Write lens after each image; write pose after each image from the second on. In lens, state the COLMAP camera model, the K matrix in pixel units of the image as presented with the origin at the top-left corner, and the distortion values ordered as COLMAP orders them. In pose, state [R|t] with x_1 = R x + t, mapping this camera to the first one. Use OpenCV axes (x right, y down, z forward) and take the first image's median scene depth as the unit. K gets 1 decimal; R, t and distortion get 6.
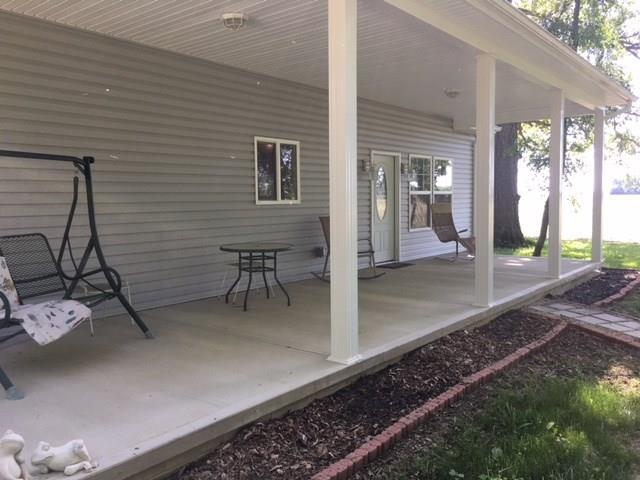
lens RADIAL K [[541.0, 0, 320.0], [0, 541.0, 240.0], [0, 0, 1]] dist [0.004999, -0.000797]
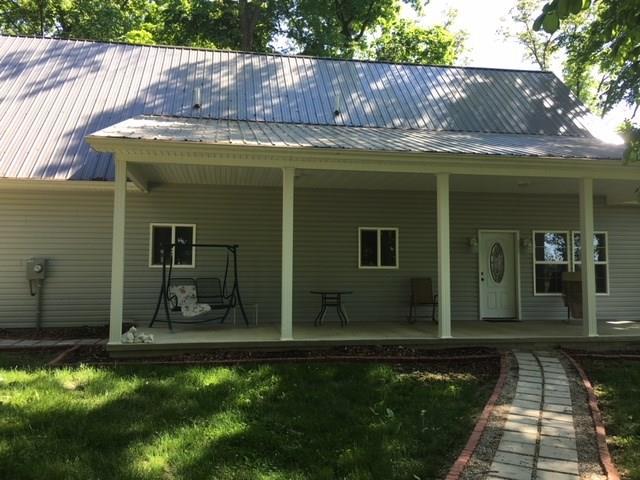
lens RADIAL K [[541.0, 0, 320.0], [0, 541.0, 240.0], [0, 0, 1]] dist [0.004999, -0.000797]
pose [[0.764036, -0.025176, -0.644682, 0.843408], [-0.059820, 0.992169, -0.109642, 0.034325], [0.642394, 0.122335, 0.756547, -0.312473]]
